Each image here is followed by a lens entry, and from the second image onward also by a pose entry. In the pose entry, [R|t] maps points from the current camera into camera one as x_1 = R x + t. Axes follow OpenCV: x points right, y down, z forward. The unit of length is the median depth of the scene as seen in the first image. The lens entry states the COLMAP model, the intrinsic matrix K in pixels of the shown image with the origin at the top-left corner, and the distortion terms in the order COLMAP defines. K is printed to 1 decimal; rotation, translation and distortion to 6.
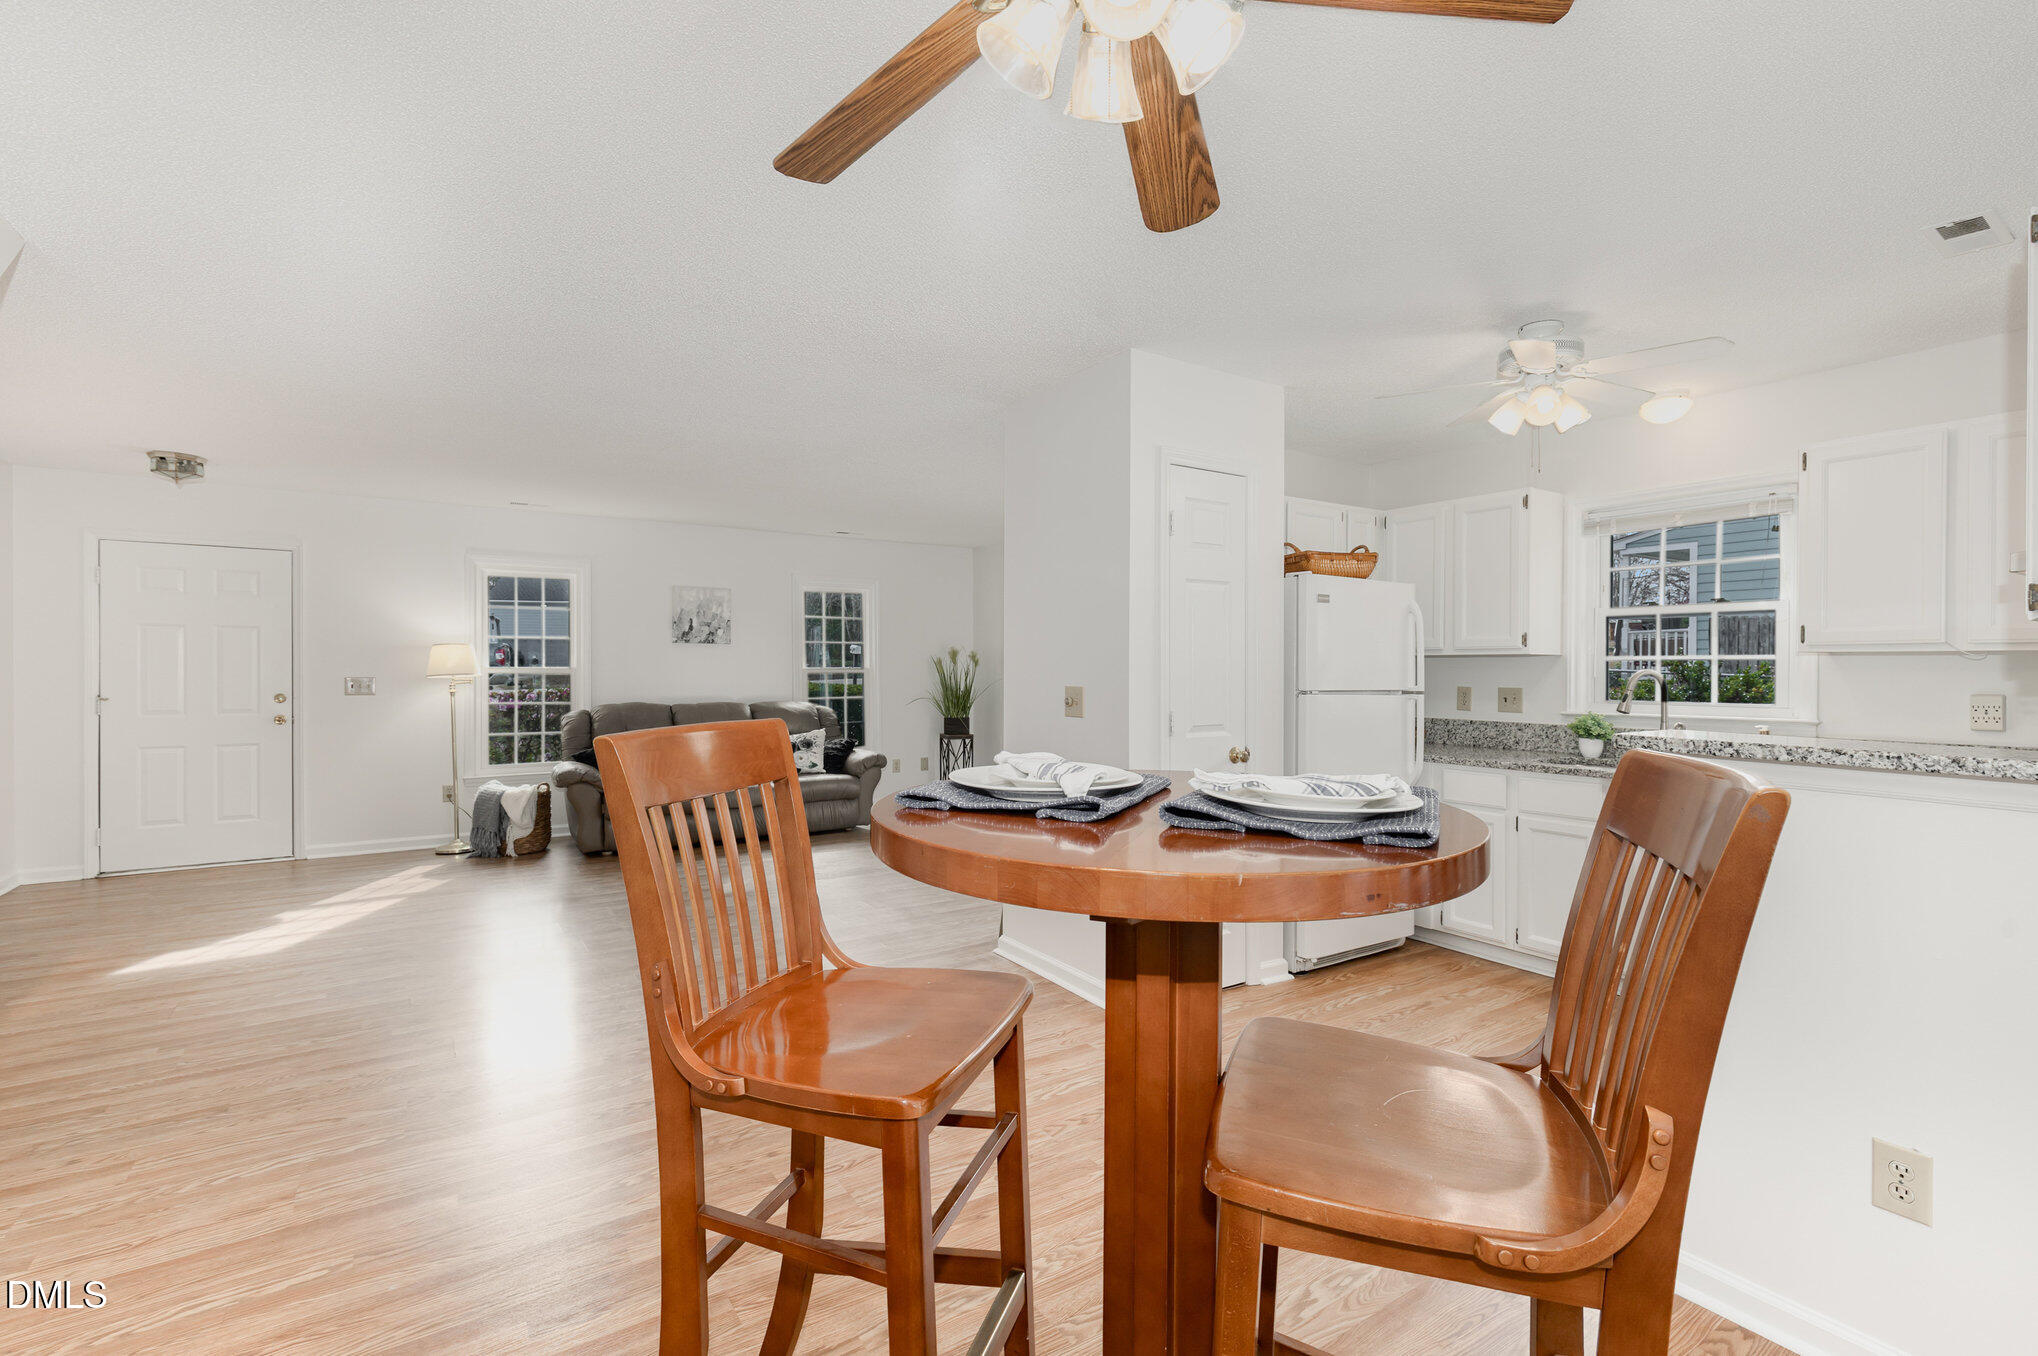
lens RADIAL K [[926.1, 0, 1023.5], [0, 926.1, 675.0], [0, 0, 1]] dist [0.009779, -0.000230]
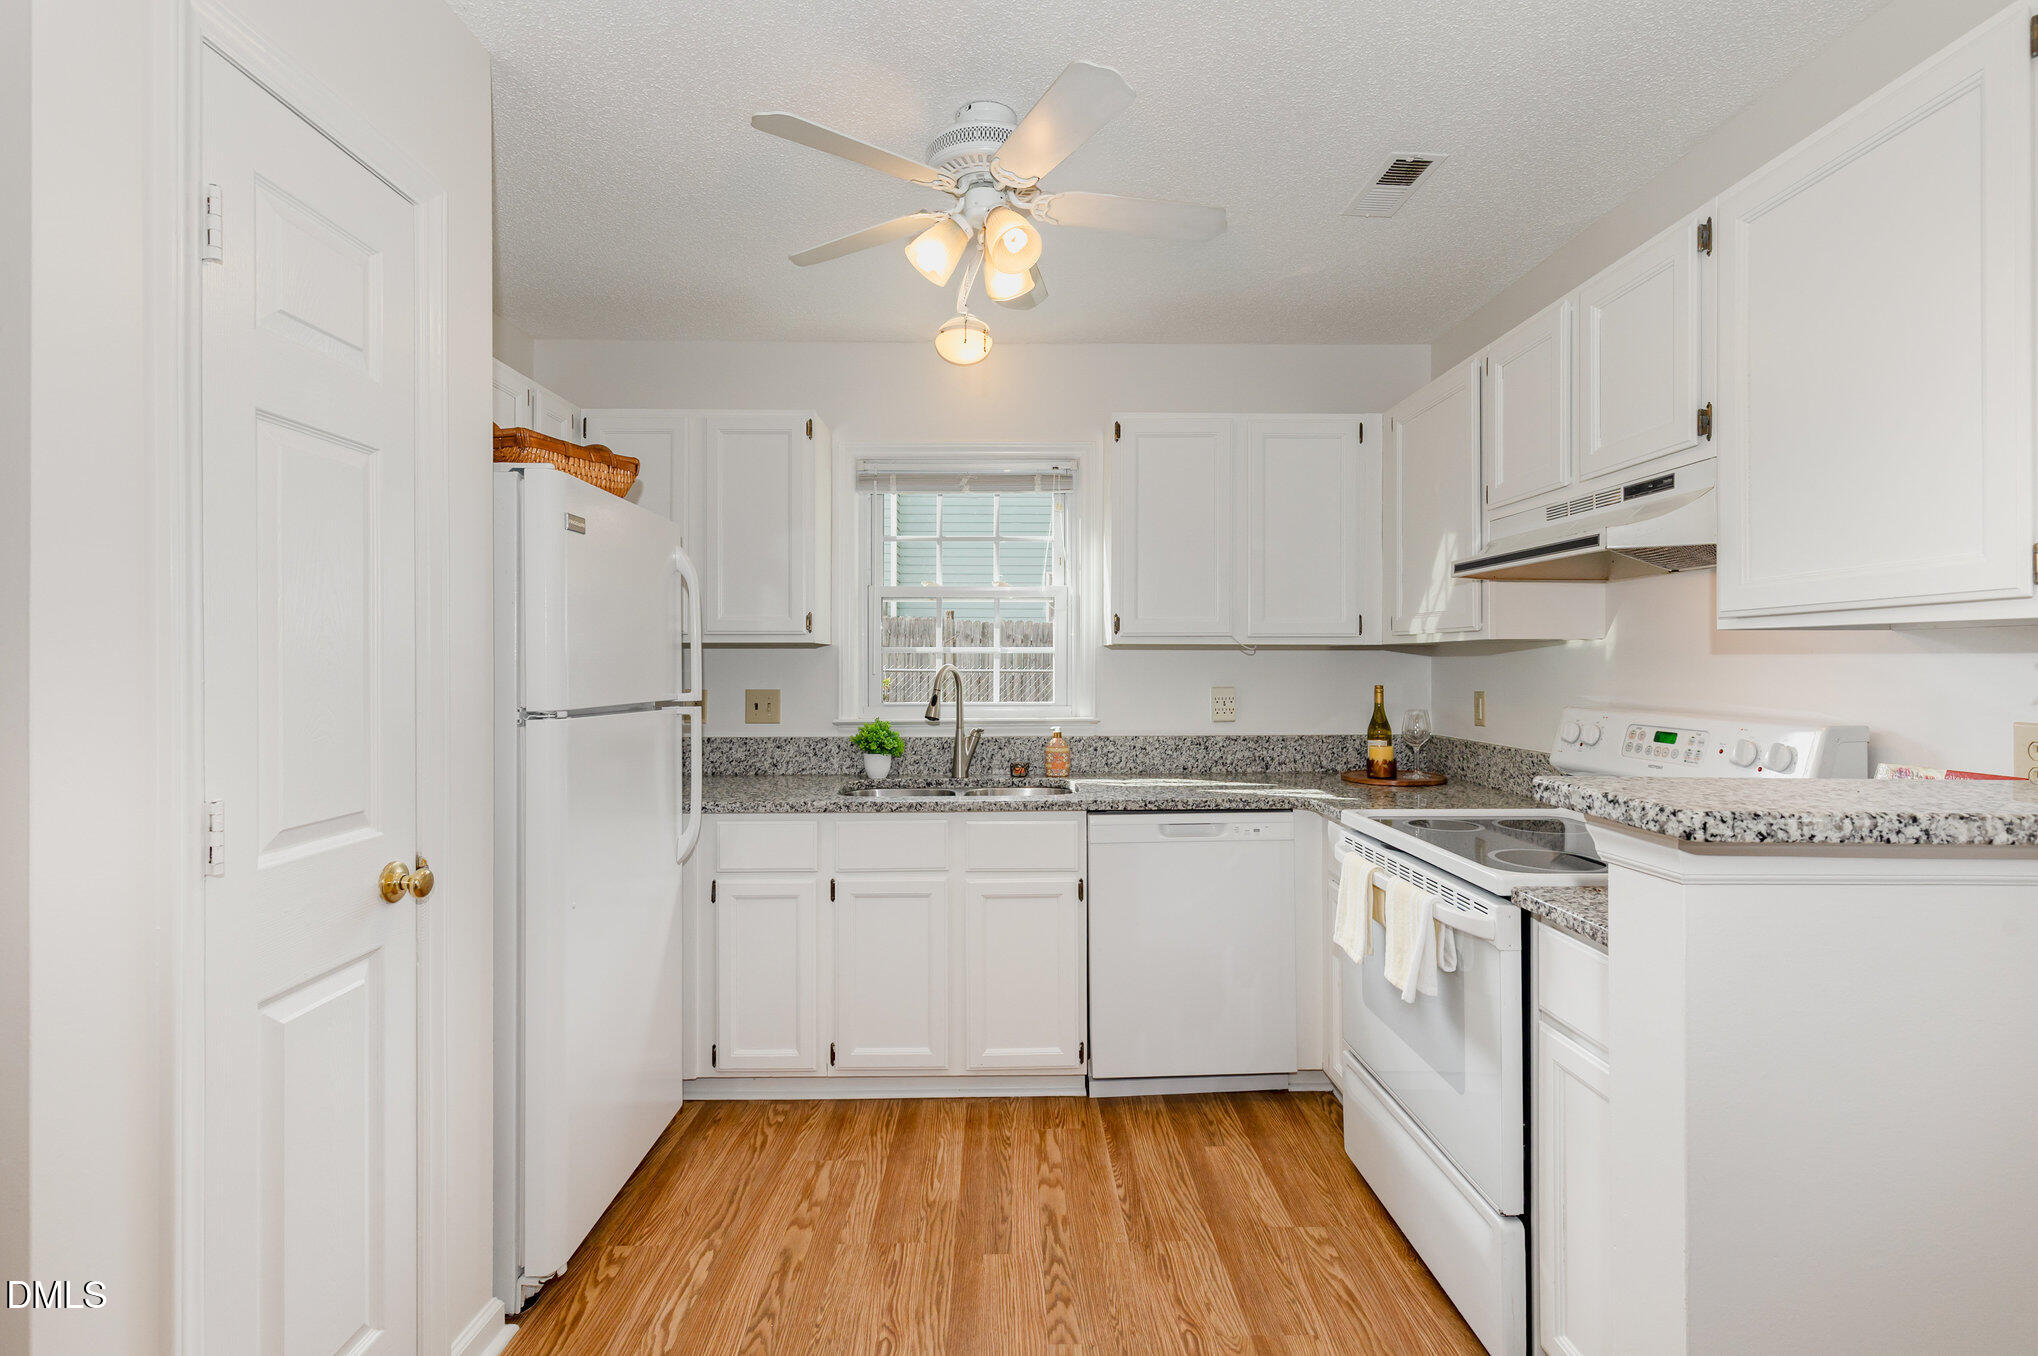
lens RADIAL K [[926.1, 0, 1025.6], [0, 926.1, 661.7], [0, 0, 1]] dist [0.009779, -0.000230]
pose [[0.539992, -0.003154, 0.841664, 0.033134], [0.007404, 0.999972, -0.001003, -0.006266], [-0.841638, 0.006773, 0.540000, 0.498546]]
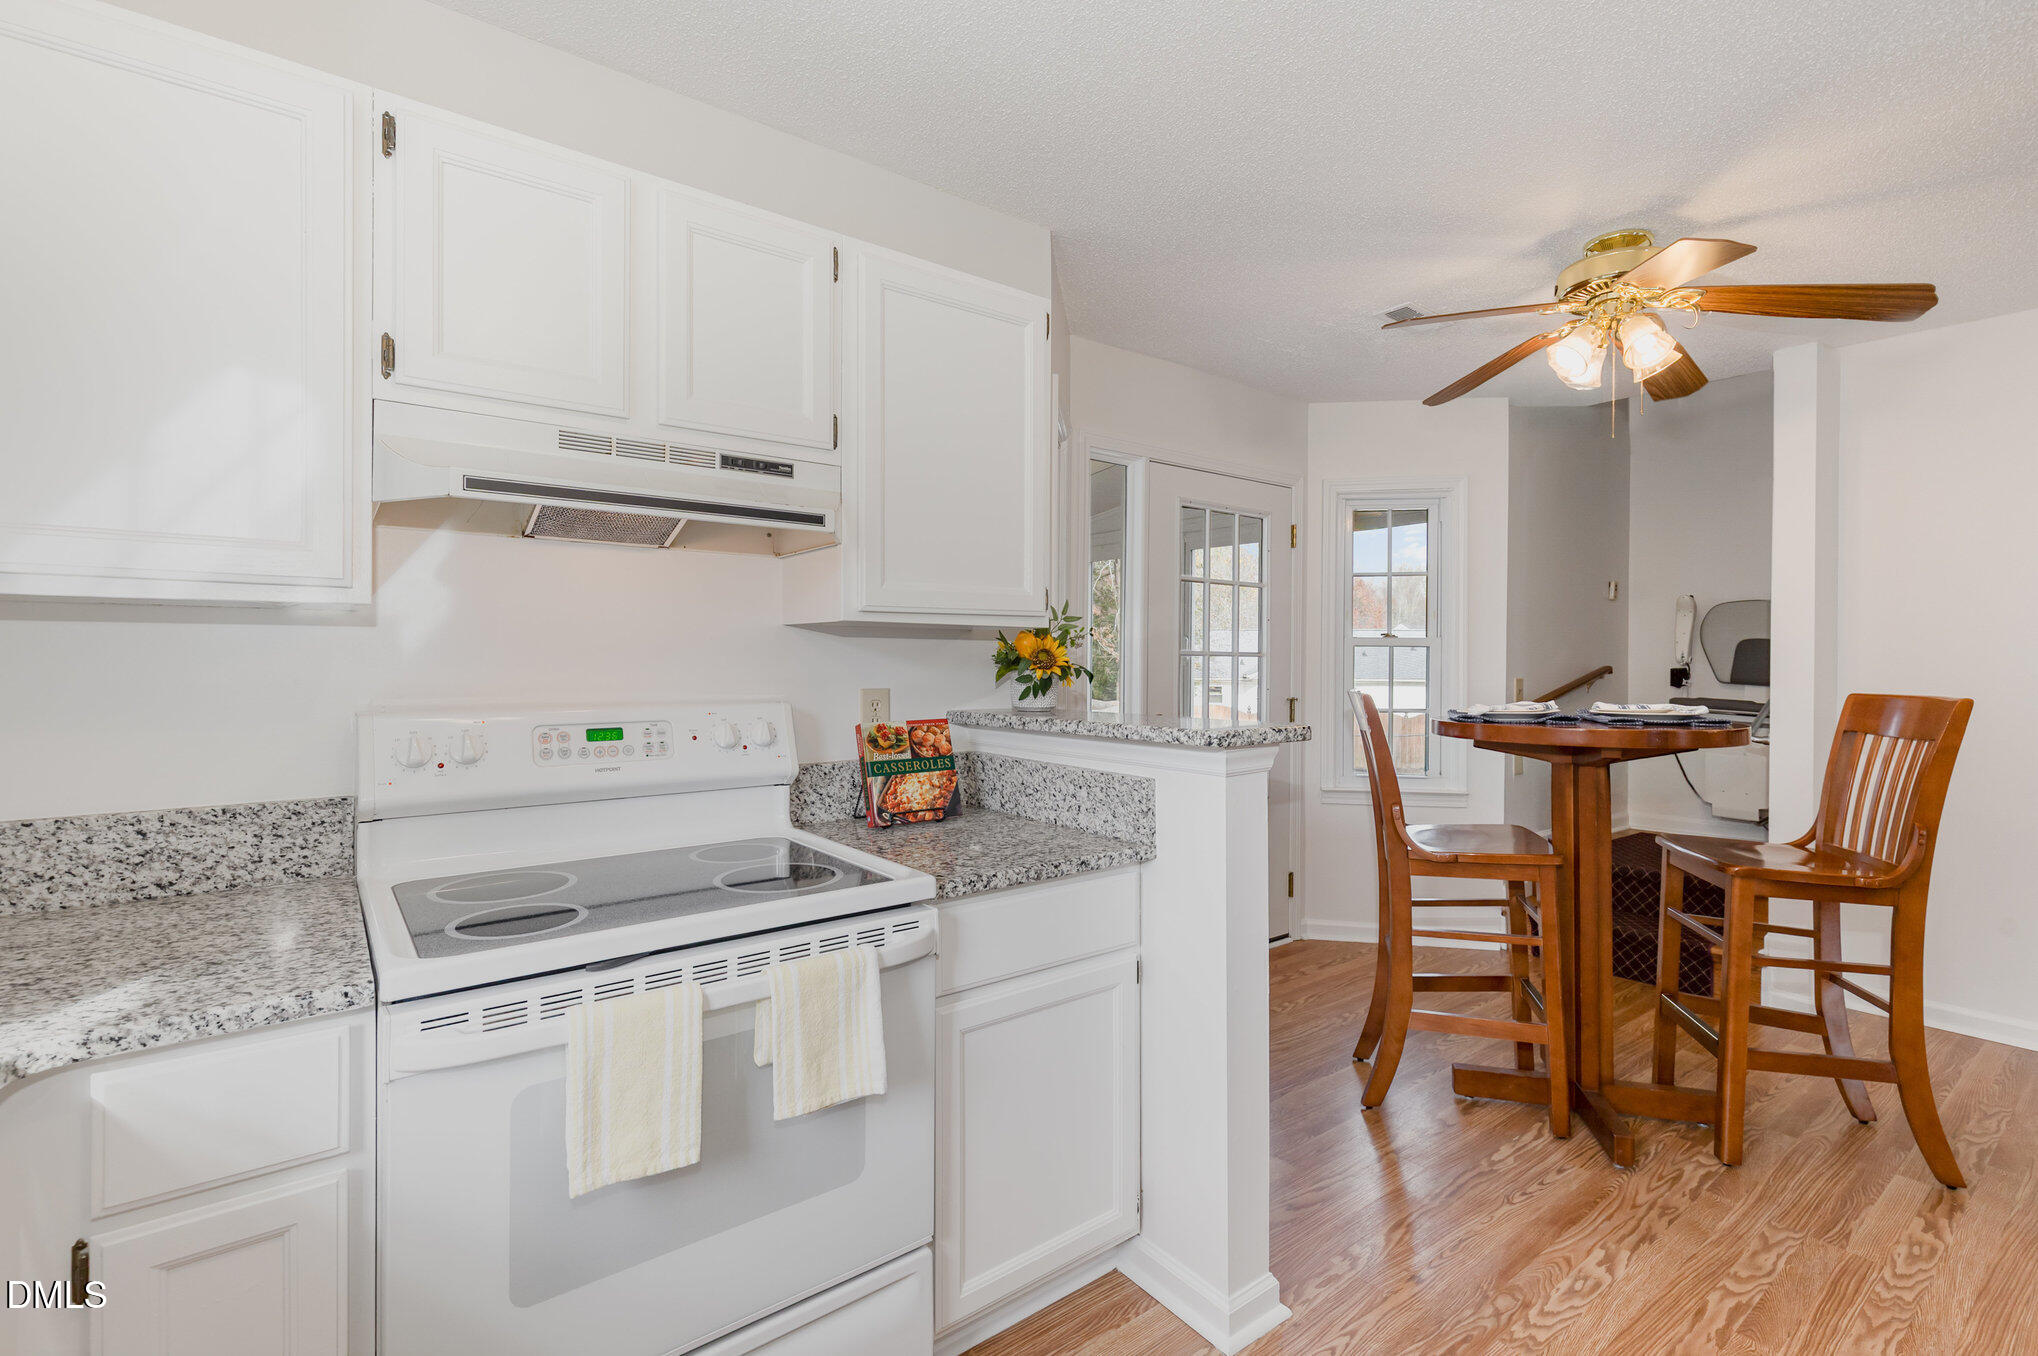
lens RADIAL K [[926.1, 0, 1007.1], [0, 926.1, 666.9], [0, 0, 1]] dist [0.009779, -0.000230]
pose [[-0.998479, -0.008356, -0.054490, 0.477709], [-0.009445, 0.999760, 0.019772, -0.005298], [0.054312, 0.020256, -0.998319, 0.921785]]
